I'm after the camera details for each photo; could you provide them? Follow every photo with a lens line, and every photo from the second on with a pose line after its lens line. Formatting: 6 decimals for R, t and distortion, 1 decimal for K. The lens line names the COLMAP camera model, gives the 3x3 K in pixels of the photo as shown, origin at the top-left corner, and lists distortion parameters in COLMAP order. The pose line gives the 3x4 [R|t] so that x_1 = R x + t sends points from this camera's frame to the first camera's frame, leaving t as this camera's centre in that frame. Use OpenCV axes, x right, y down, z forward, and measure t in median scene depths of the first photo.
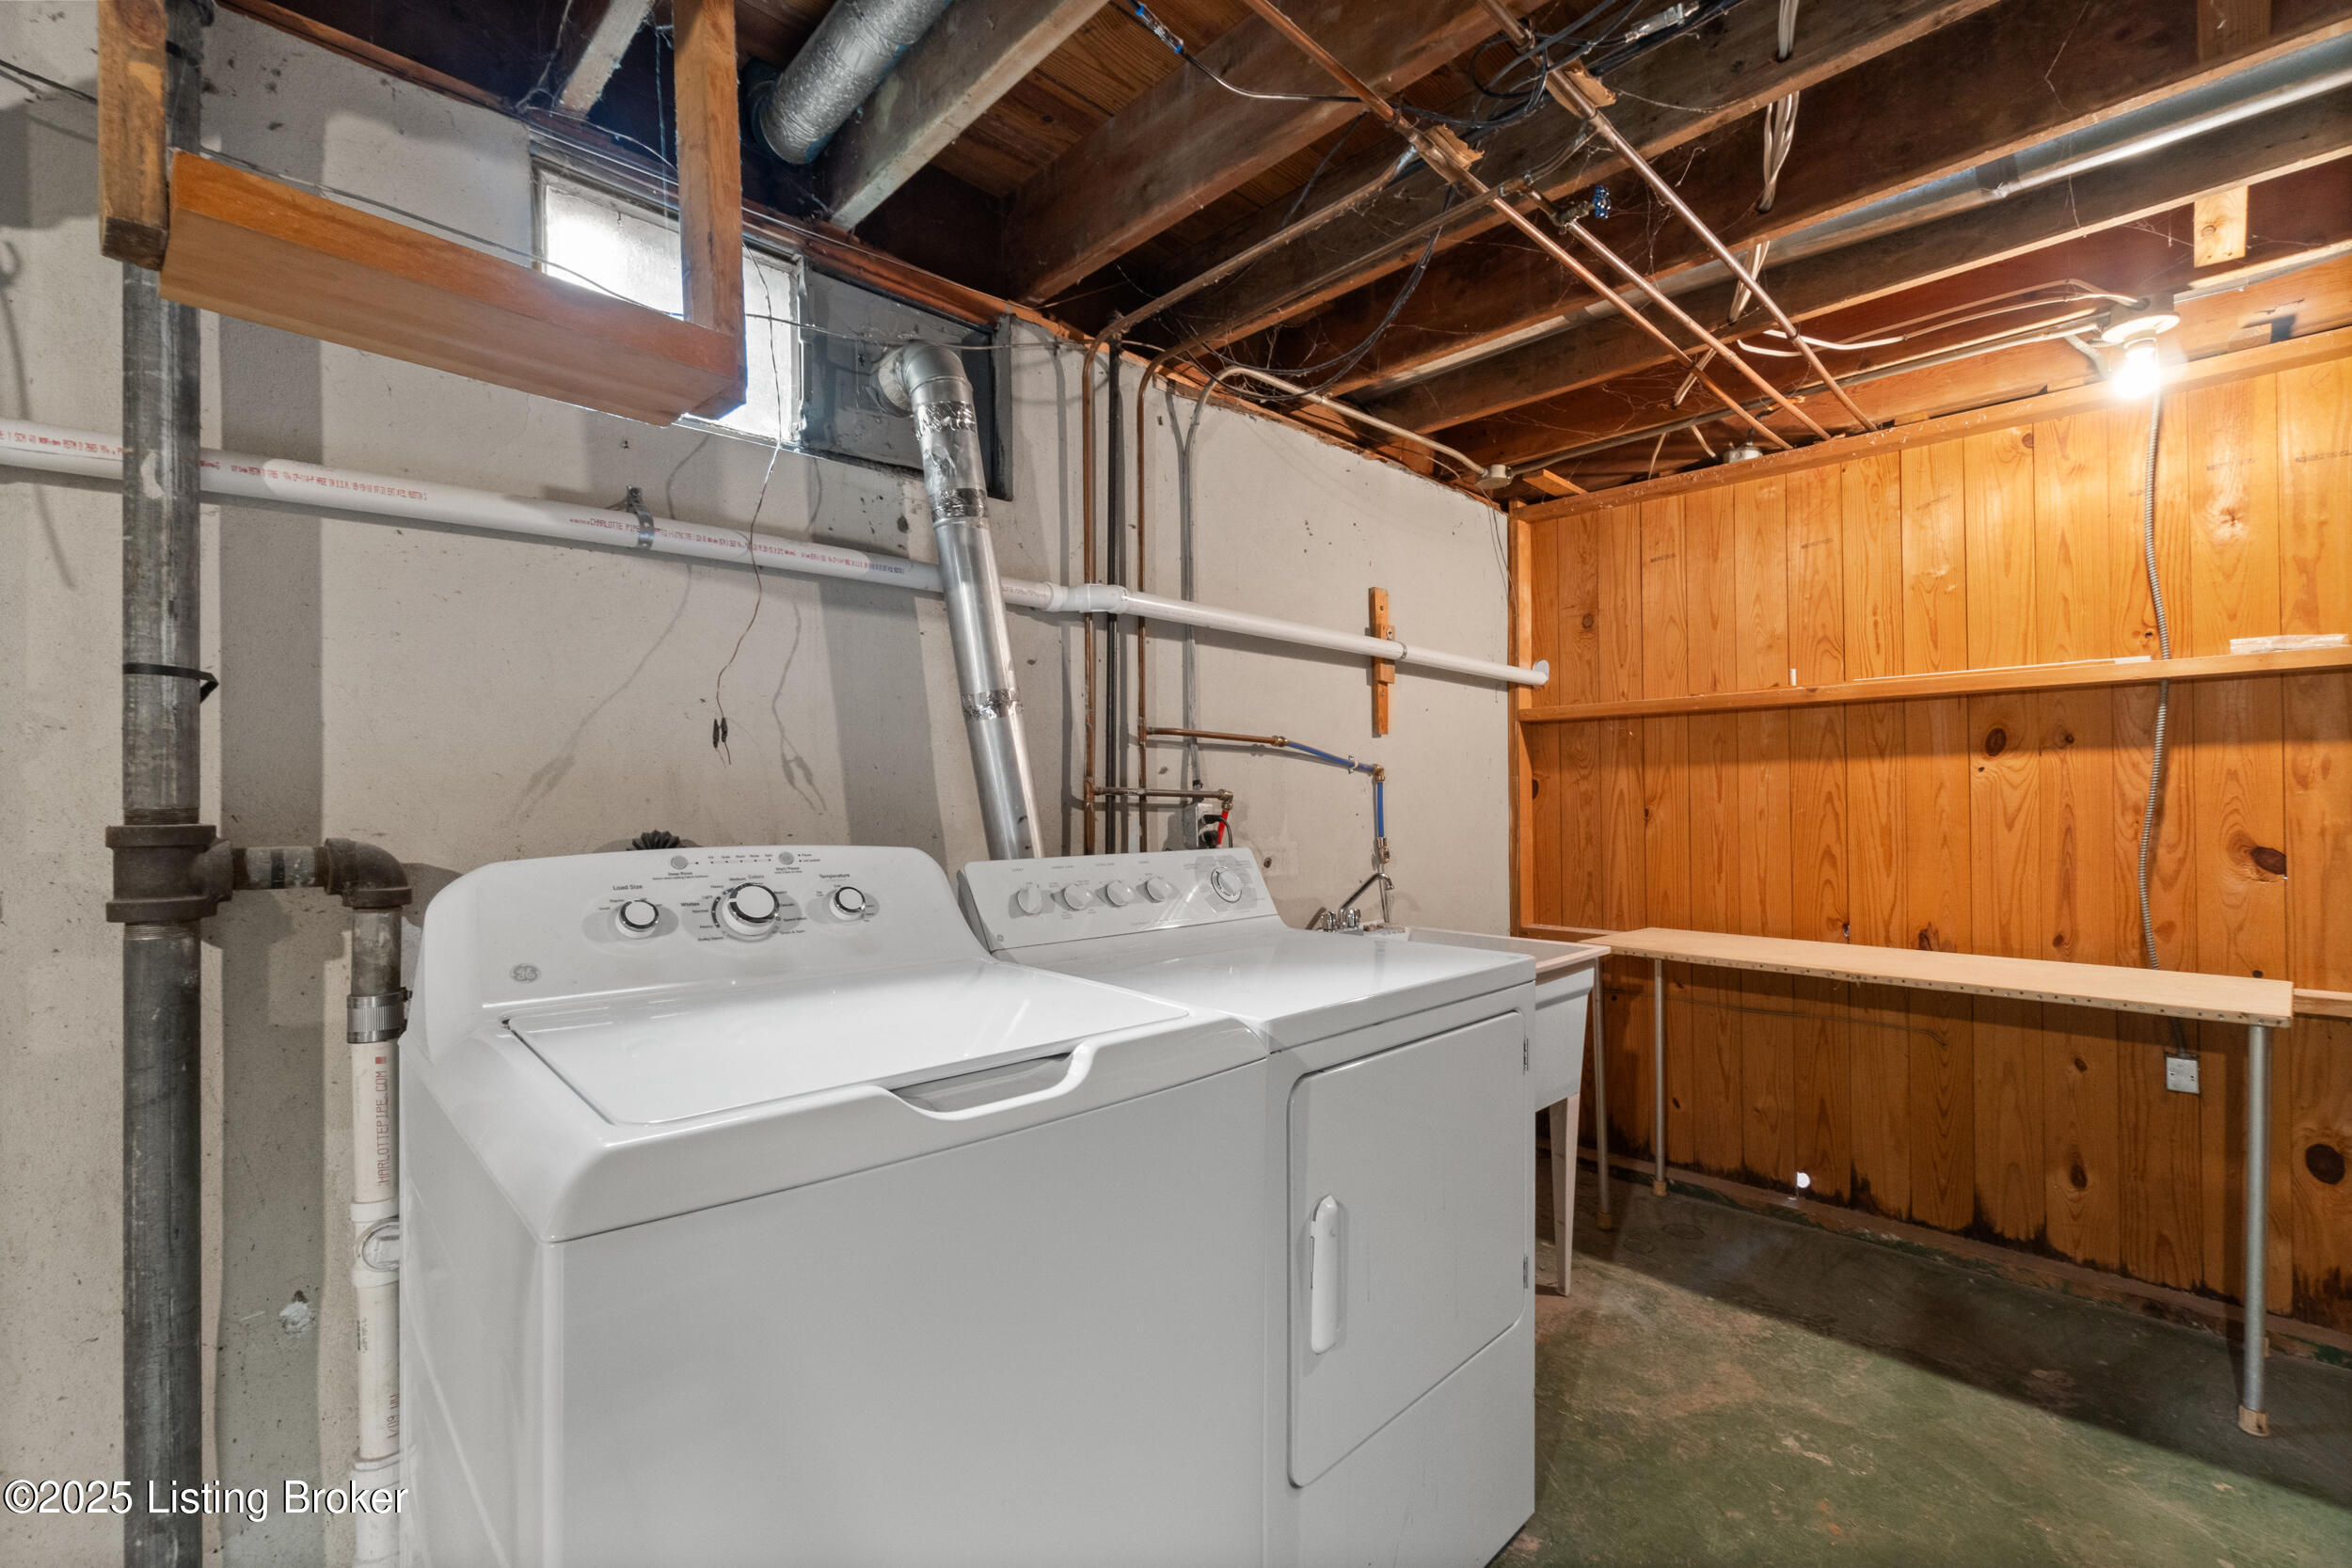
lens RADIAL K [[1029.0, 0, 1172.3], [0, 1029.0, 792.0], [0, 0, 1]] dist [-0.007036, 0.002483]
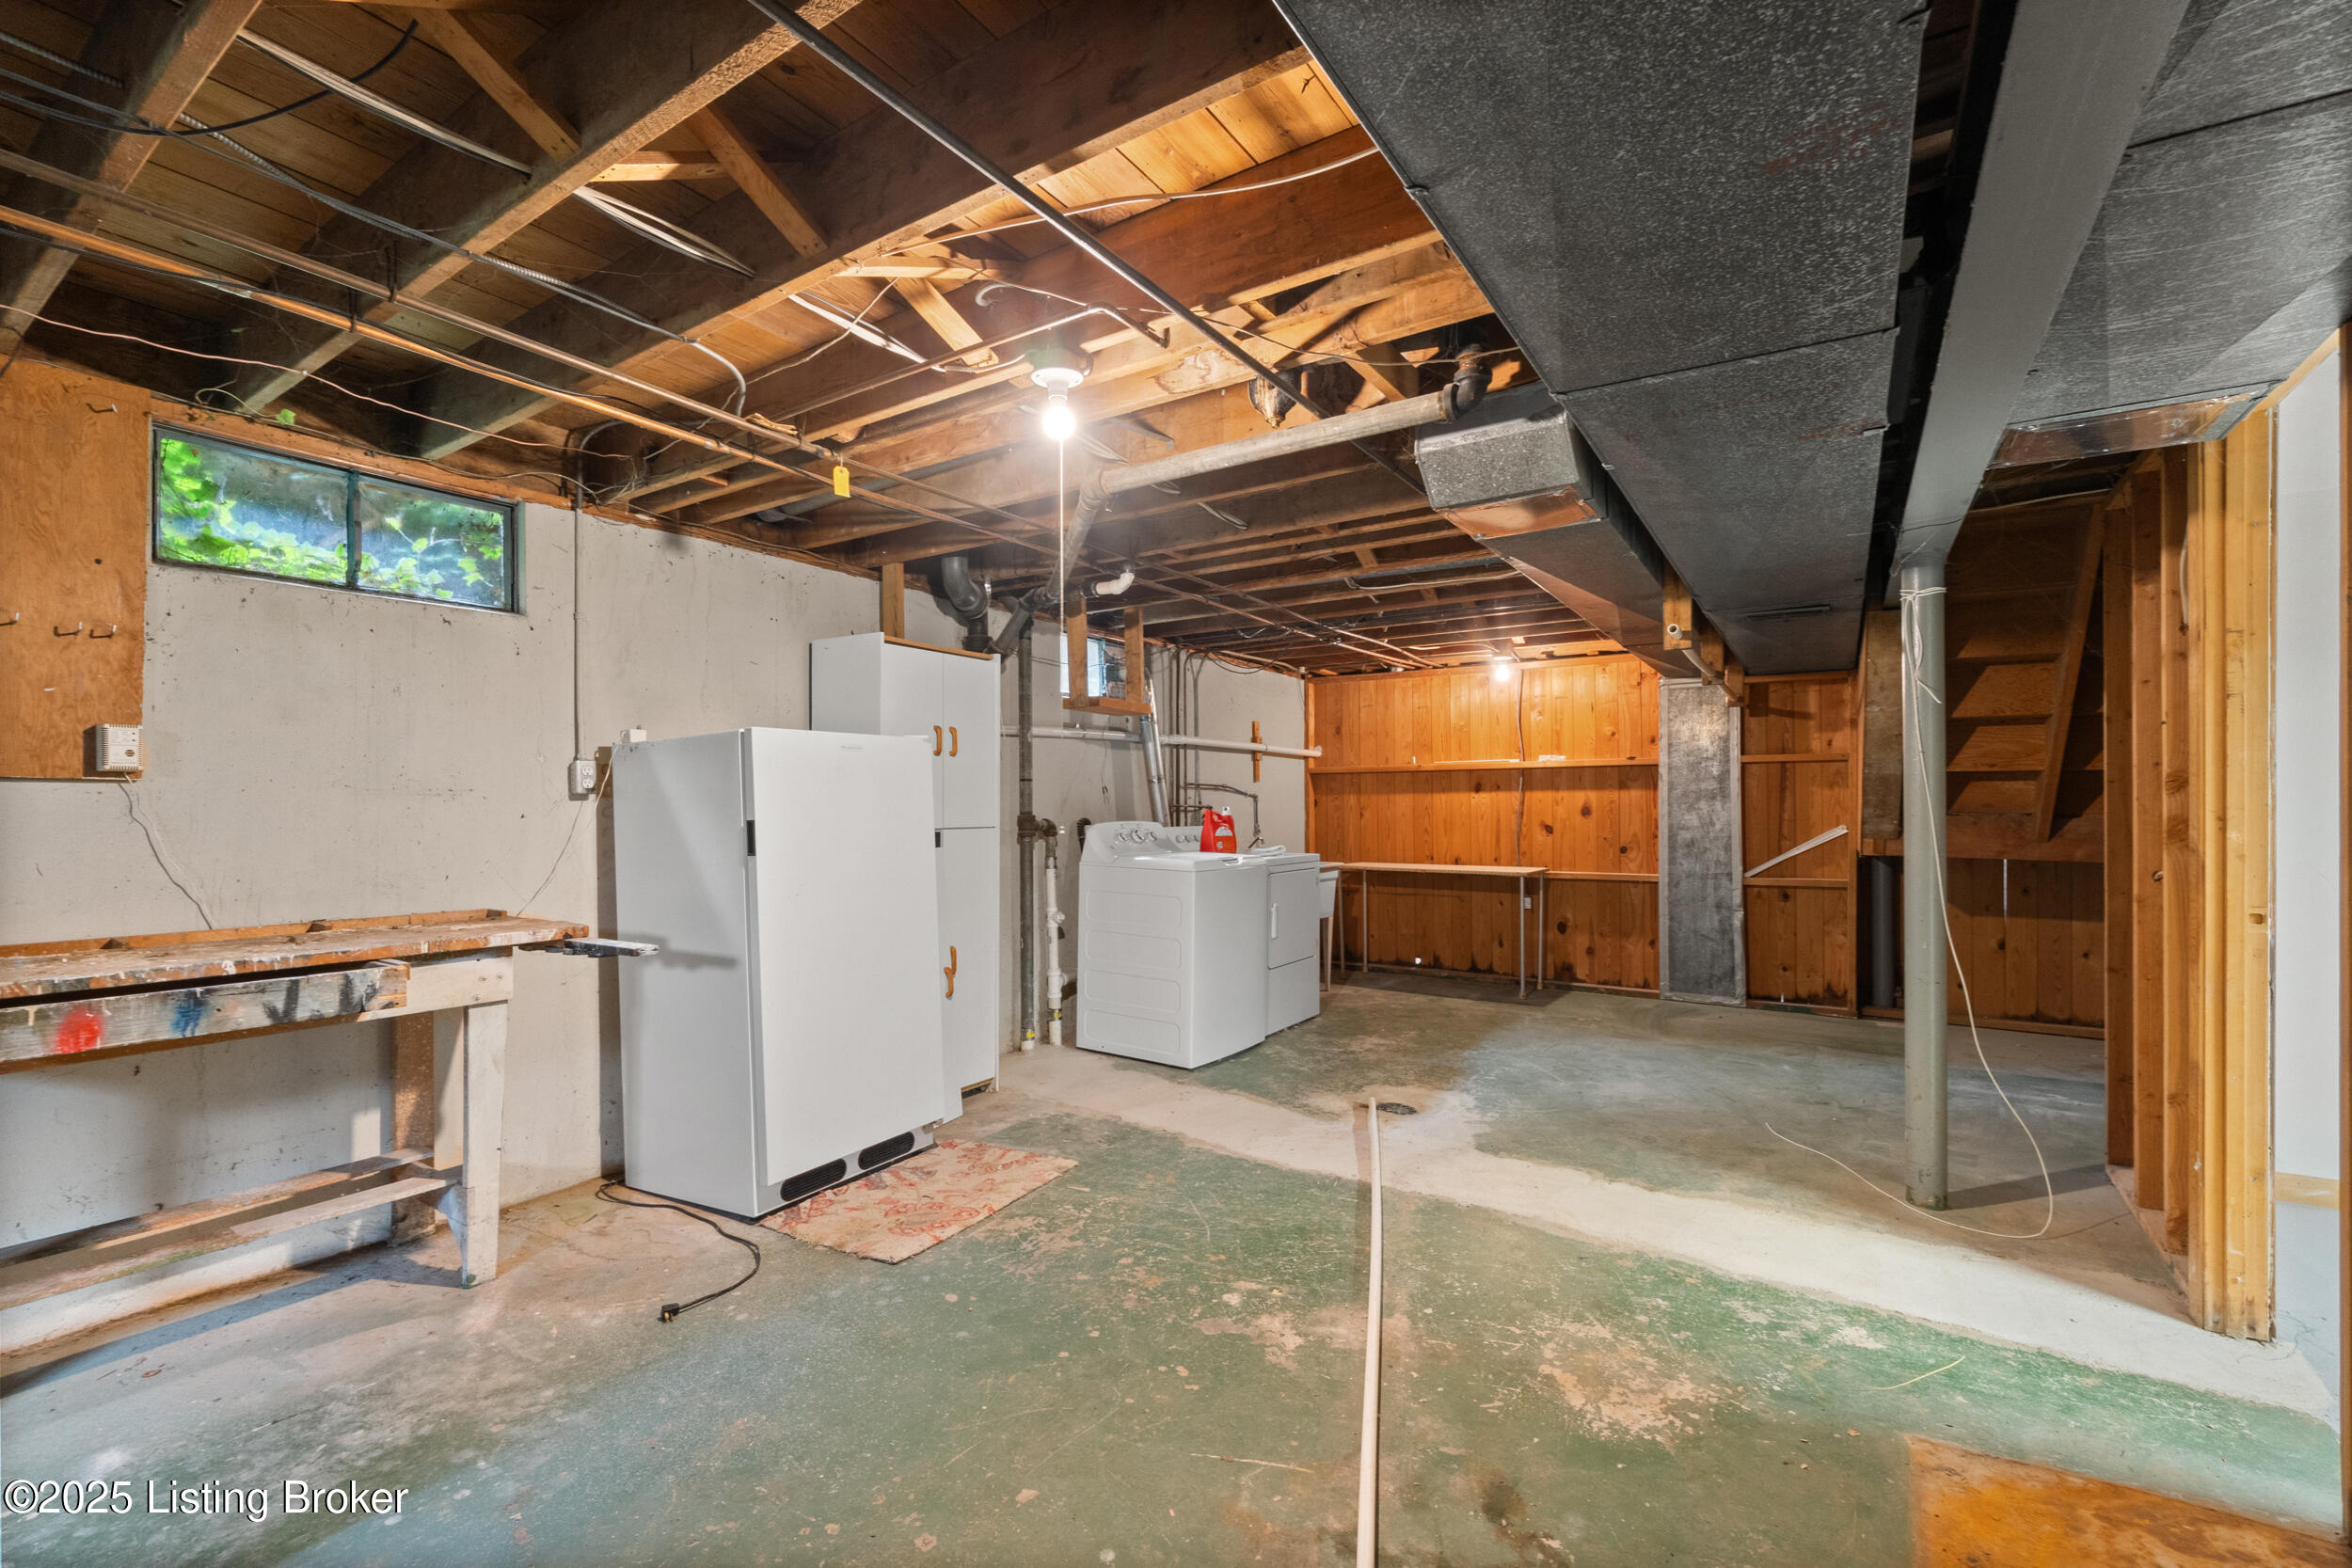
lens RADIAL K [[1029.0, 0, 1171.5], [0, 1029.0, 796.4], [0, 0, 1]] dist [-0.007036, 0.002483]
pose [[0.977382, 0.004138, 0.211439, -0.569173], [-0.004035, 0.999991, -0.000915, -0.019797], [-0.211441, 0.000042, 0.977391, -1.494943]]
